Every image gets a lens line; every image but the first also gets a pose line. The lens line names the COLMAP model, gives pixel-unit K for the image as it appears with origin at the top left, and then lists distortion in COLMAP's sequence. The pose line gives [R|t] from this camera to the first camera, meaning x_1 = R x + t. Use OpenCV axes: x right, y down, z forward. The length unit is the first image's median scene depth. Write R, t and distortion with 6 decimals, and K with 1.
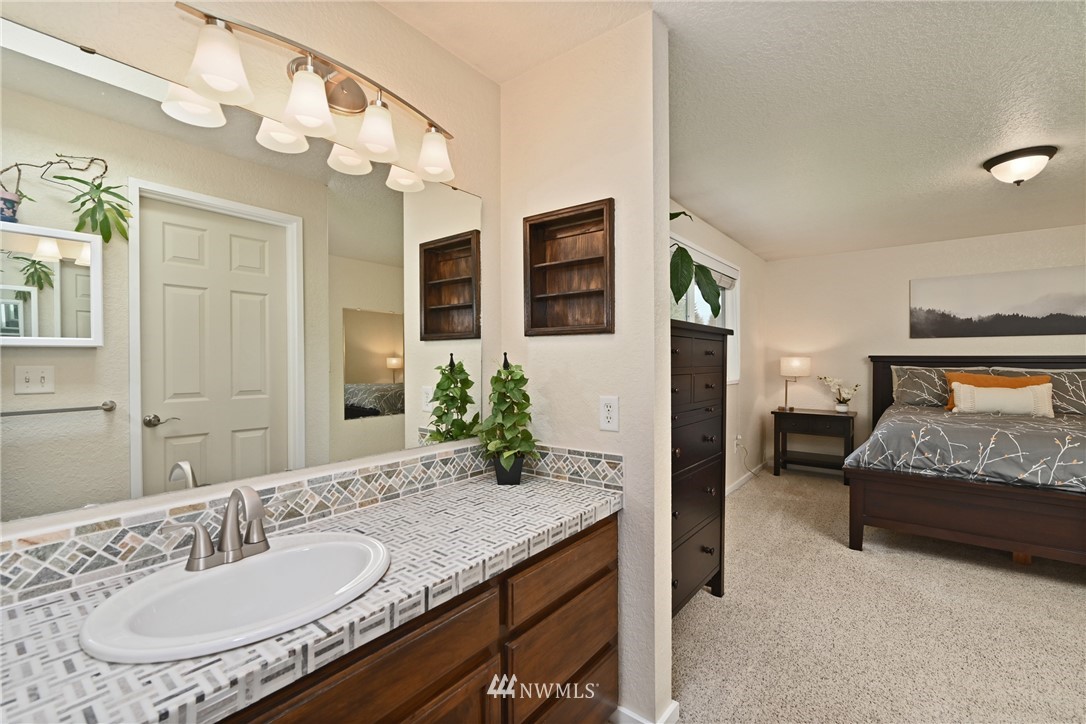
lens RADIAL K [[478.1, 0, 560.2], [0, 478.1, 357.8], [0, 0, 1]] dist [0.001806, 0.000400]
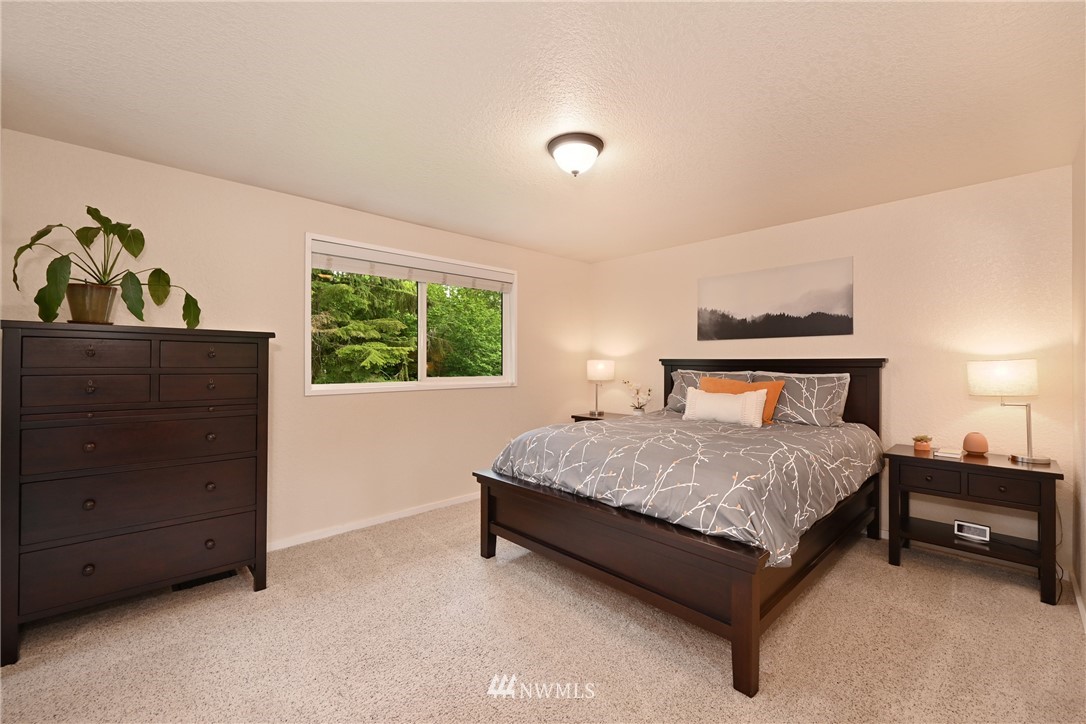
lens RADIAL K [[455.5, 0, 543.0], [0, 455.5, 359.8], [0, 0, 1]] dist [0.001533, 0.000021]
pose [[0.989384, 0.000643, -0.145325, 0.634688], [-0.001425, 0.999985, -0.005275, 0.002623], [0.145319, 0.005426, 0.989370, 0.070492]]
